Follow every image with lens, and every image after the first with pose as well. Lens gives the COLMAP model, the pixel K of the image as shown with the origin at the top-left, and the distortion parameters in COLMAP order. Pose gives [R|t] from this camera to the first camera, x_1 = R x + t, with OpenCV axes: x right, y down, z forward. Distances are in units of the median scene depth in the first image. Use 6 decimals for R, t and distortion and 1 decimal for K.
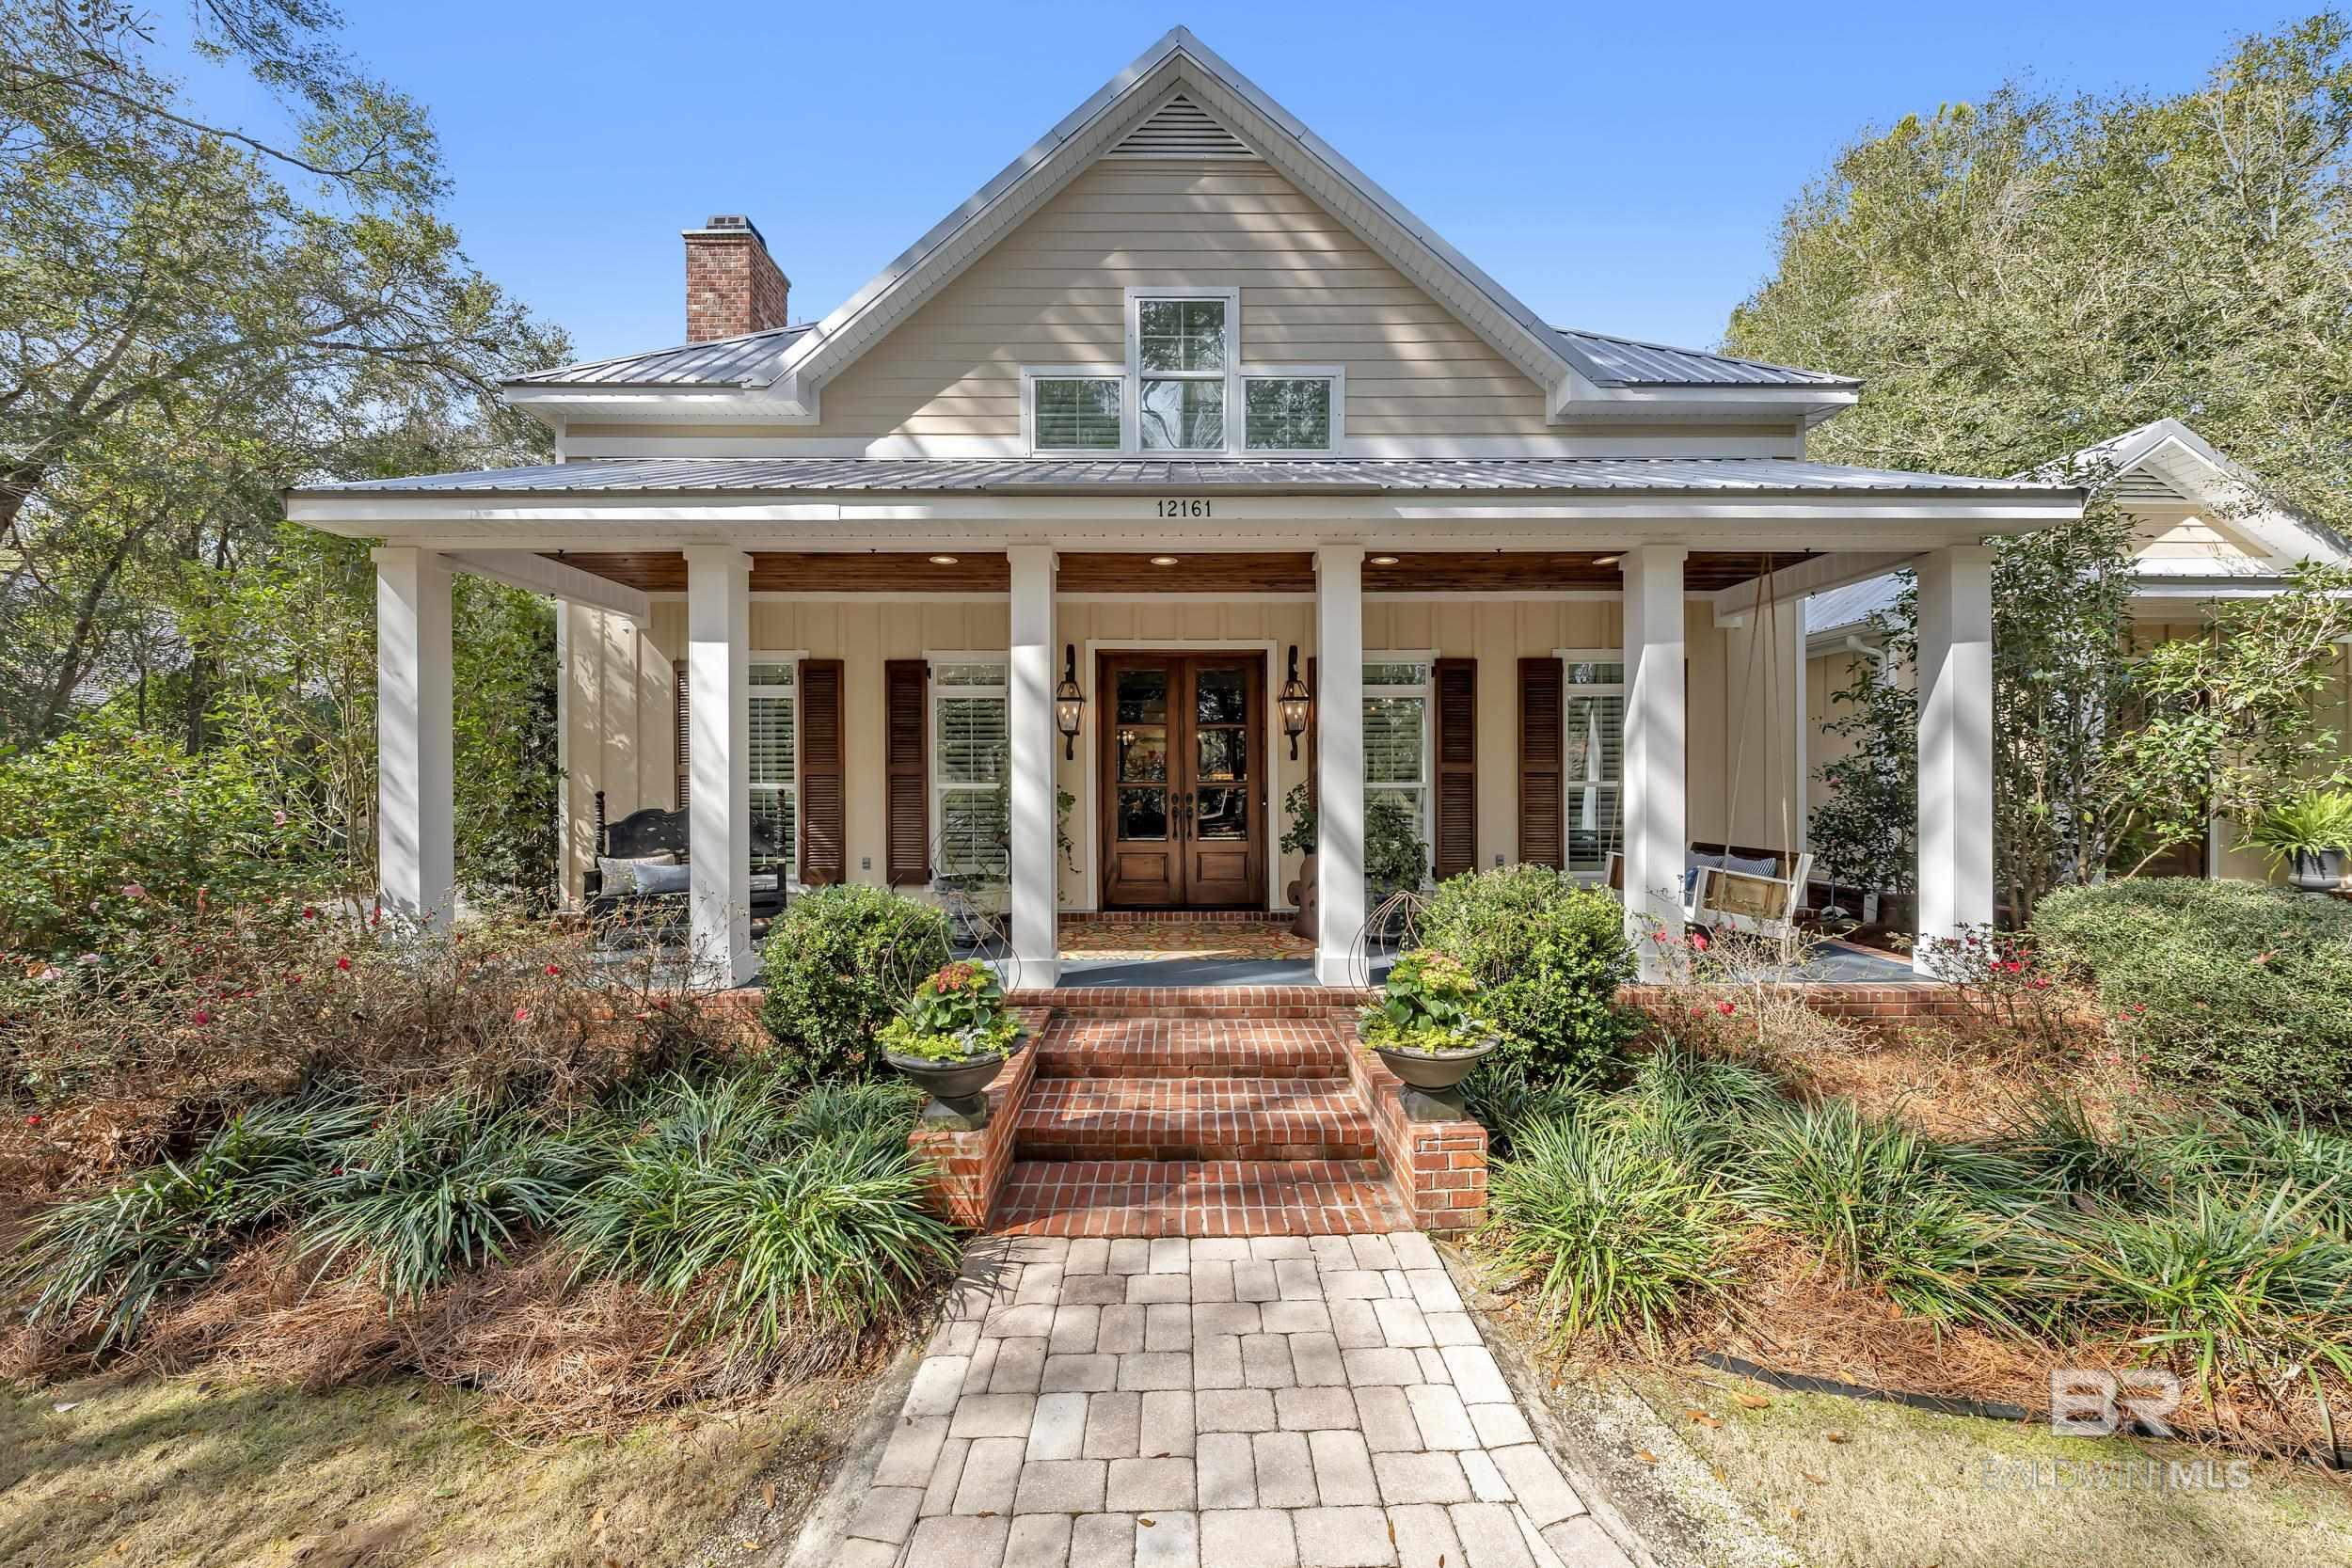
lens RADIAL K [[779.9, 0, 1194.2], [0, 779.9, 775.9], [0, 0, 1]] dist [0.000085, 0.000004]
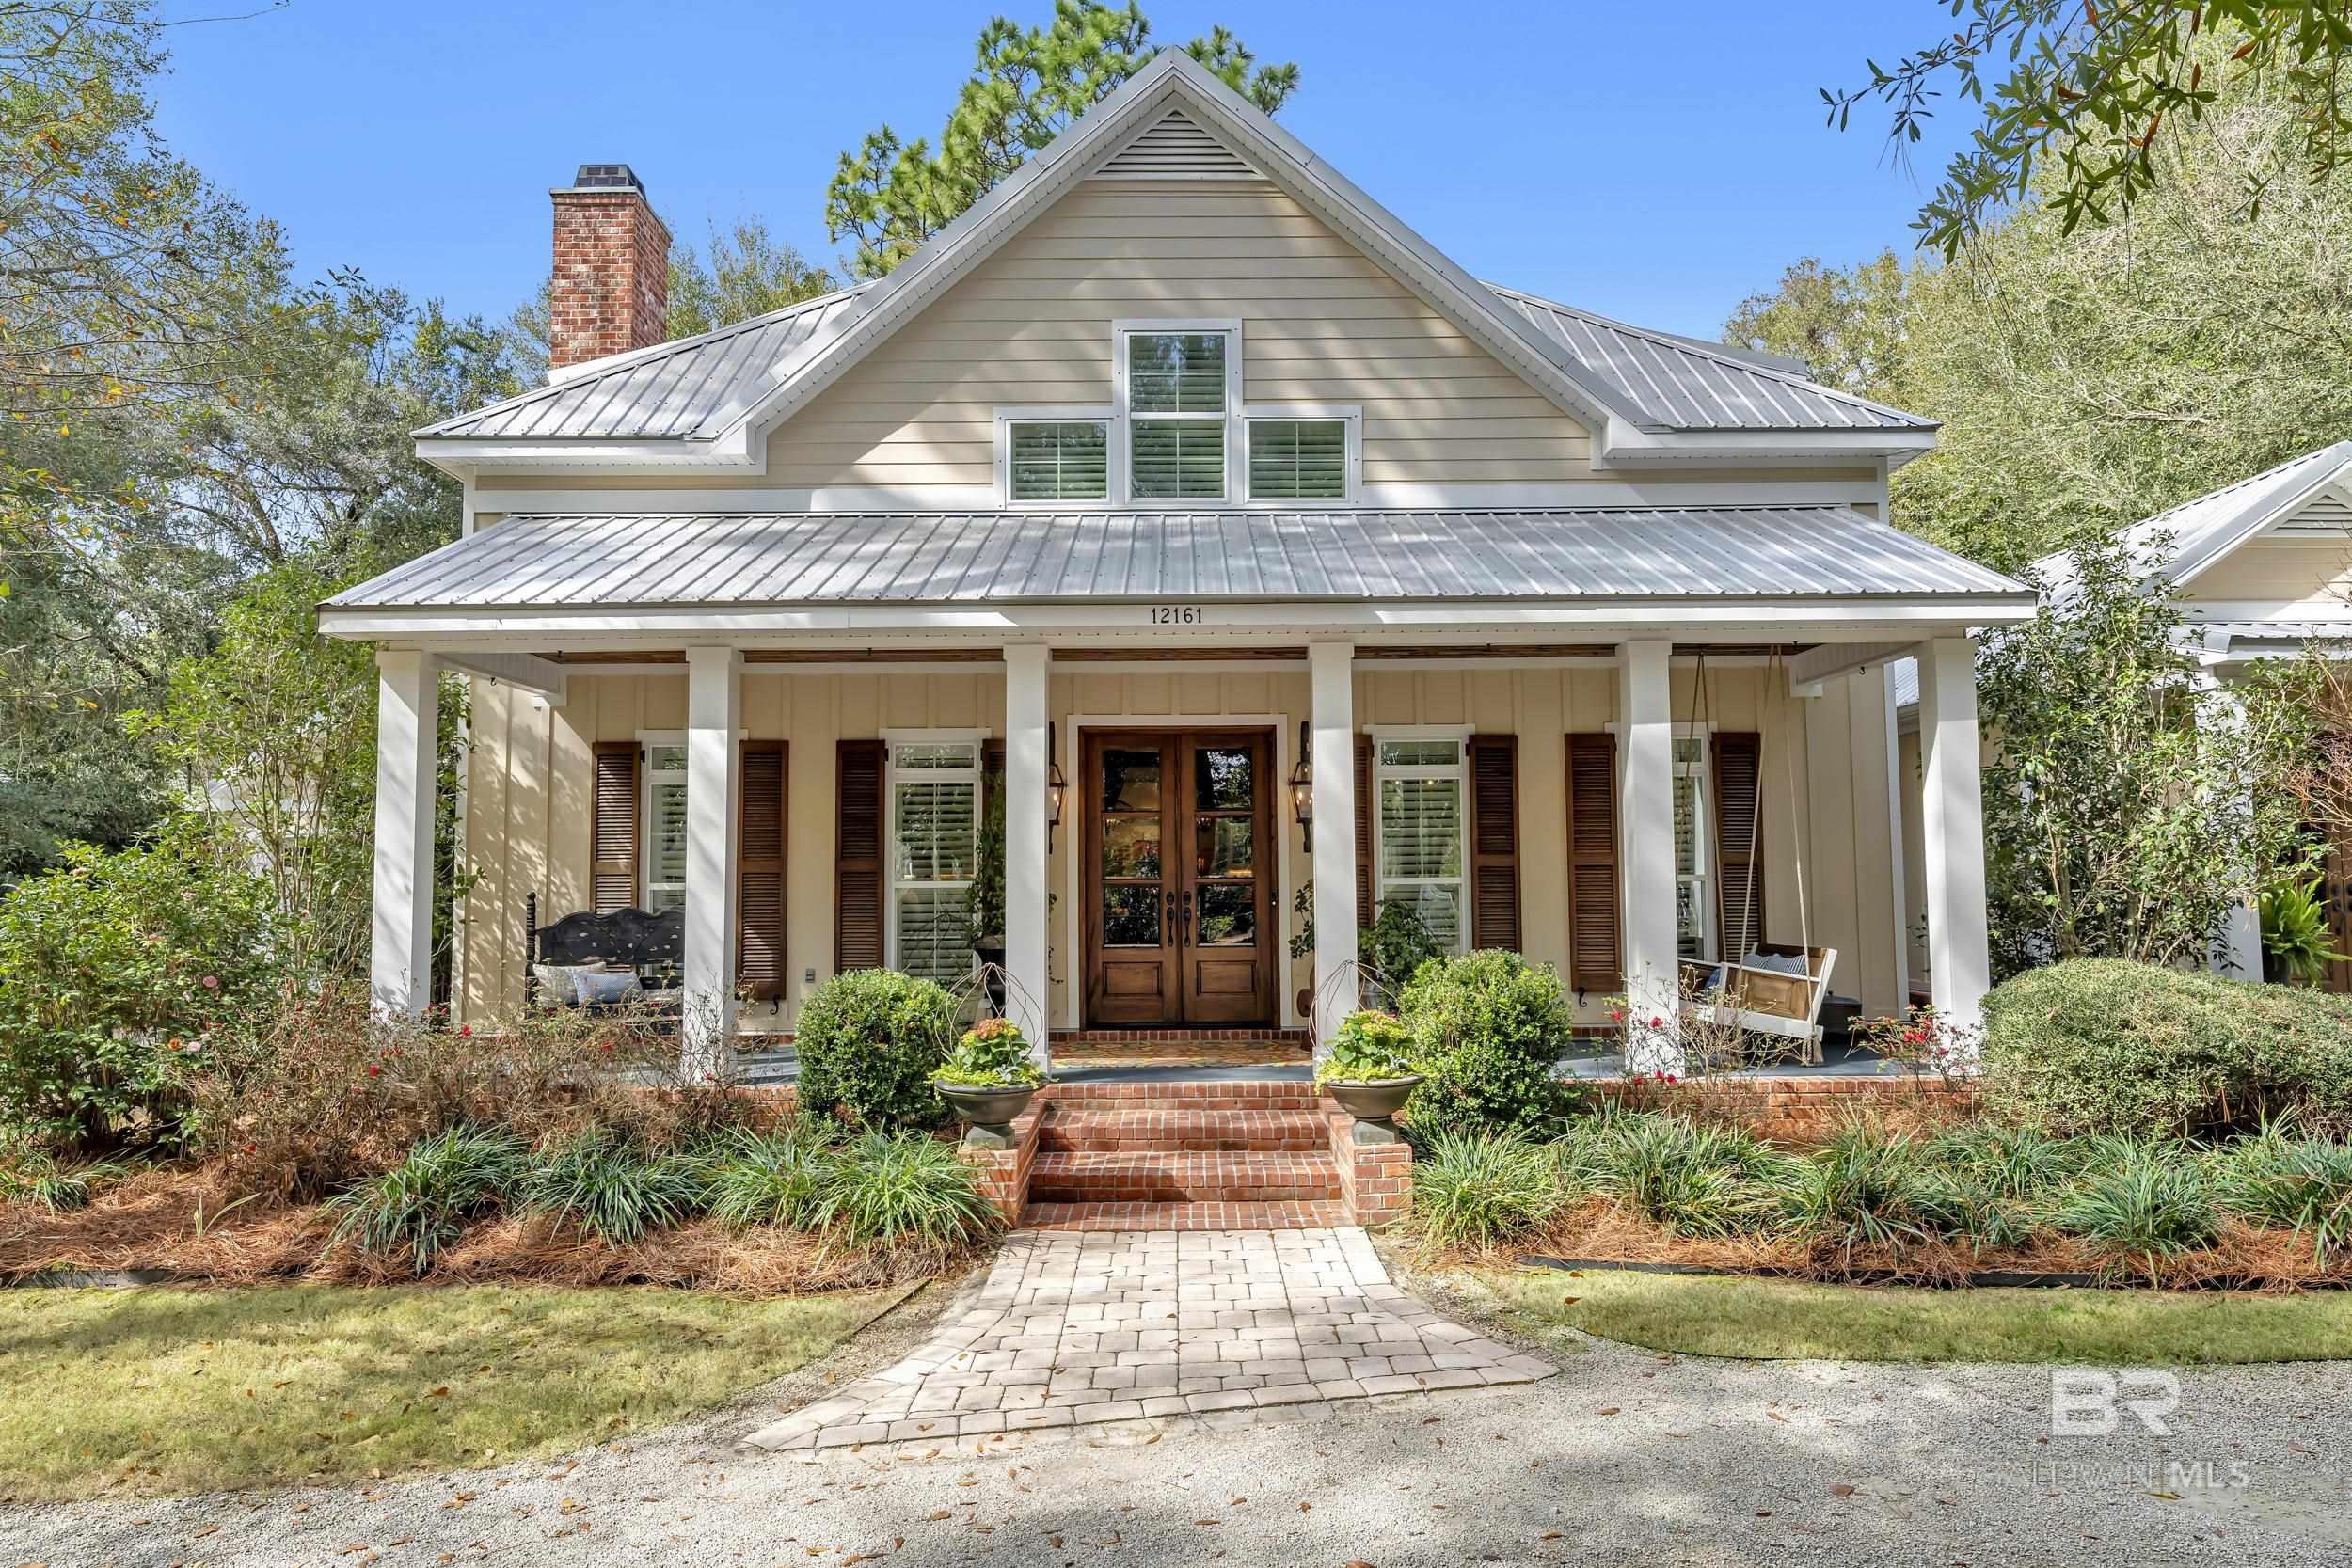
lens RADIAL K [[1425.0, 0, 1217.8], [0, 1425.0, 781.3], [0, 0, 1]] dist [0.000476, 0.000609]
pose [[0.999982, -0.004933, 0.003470, 0.028304], [0.005155, 0.997706, -0.067492, 0.008282], [-0.003129, 0.067509, 0.997714, -0.705255]]
